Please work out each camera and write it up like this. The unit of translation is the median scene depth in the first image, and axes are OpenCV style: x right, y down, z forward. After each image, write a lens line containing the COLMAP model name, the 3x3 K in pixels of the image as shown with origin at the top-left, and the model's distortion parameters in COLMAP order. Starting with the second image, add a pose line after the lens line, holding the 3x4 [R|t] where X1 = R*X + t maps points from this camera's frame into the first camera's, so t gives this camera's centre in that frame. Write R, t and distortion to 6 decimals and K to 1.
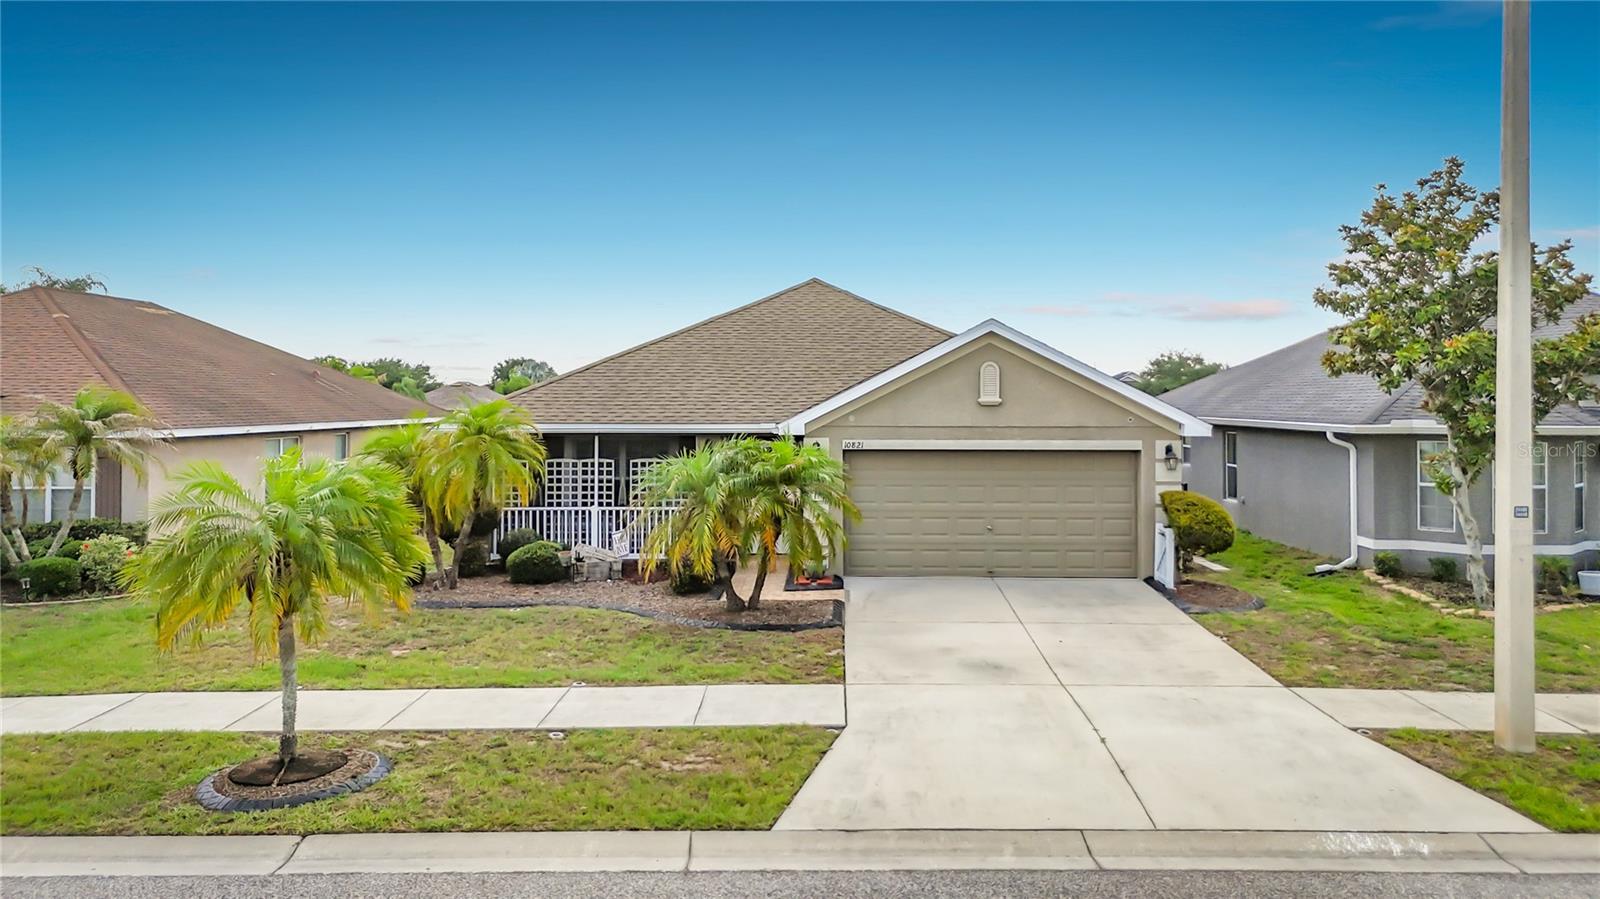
lens RADIAL K [[1236.7, 0, 811.1], [0, 1236.7, 436.4], [0, 0, 1]] dist [0.030019, -0.036713]
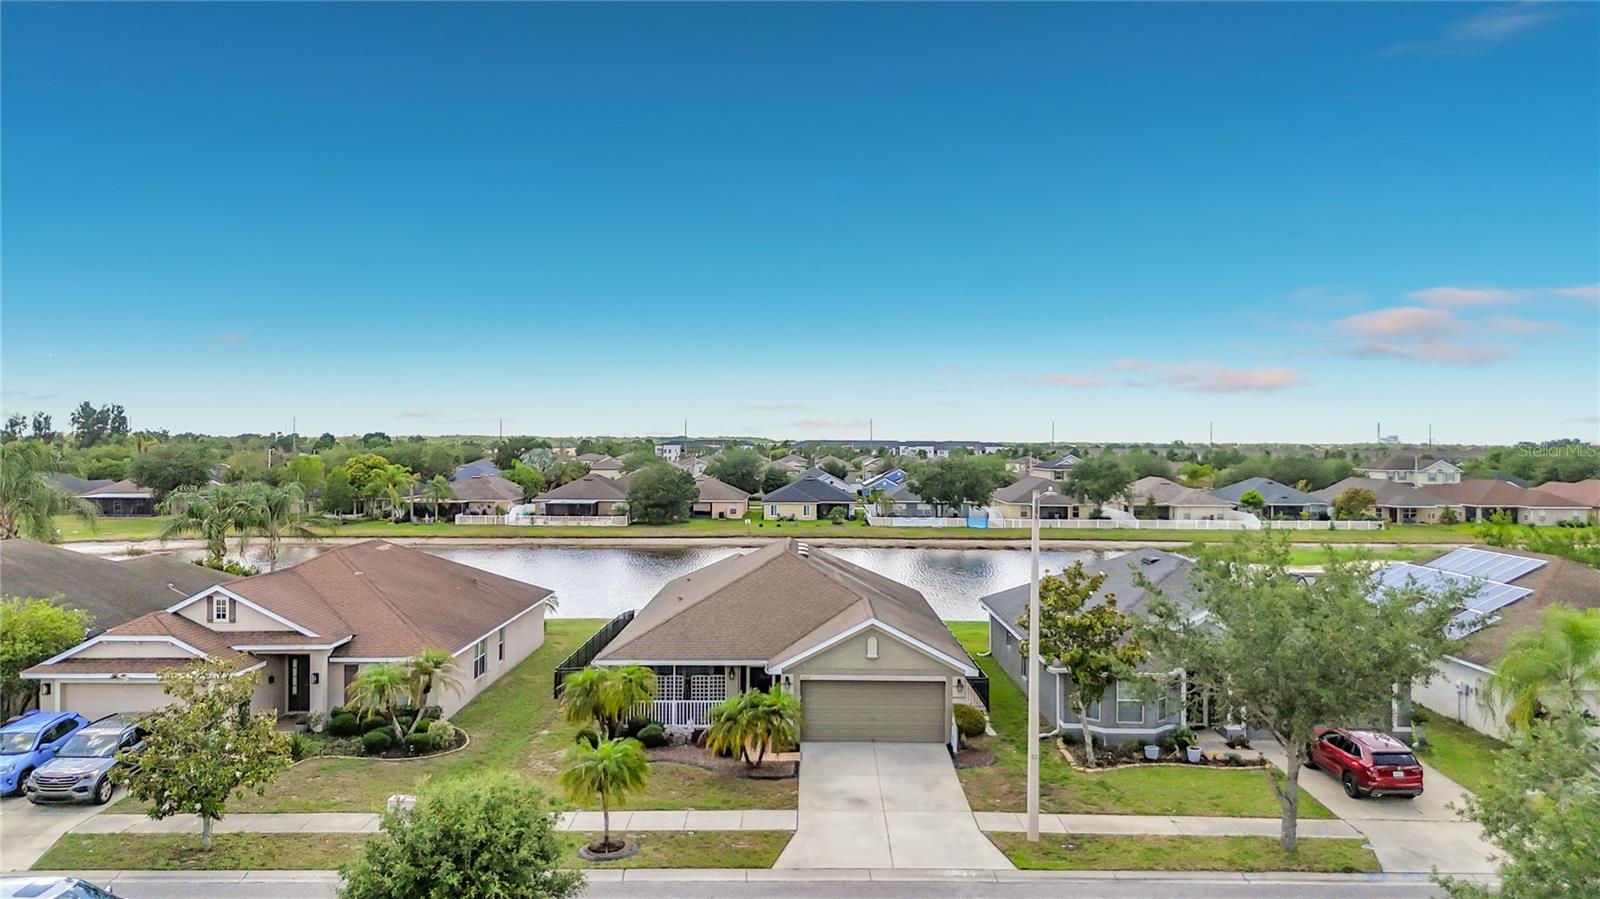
lens RADIAL K [[1236.7, 0, 795.0], [0, 1236.7, 452.2], [0, 0, 1]] dist [0.030019, -0.036713]
pose [[0.999947, 0.005878, 0.008492, -0.003231], [-0.005746, 0.999863, -0.015518, -0.452529], [-0.008582, 0.015468, 0.999844, -1.418663]]
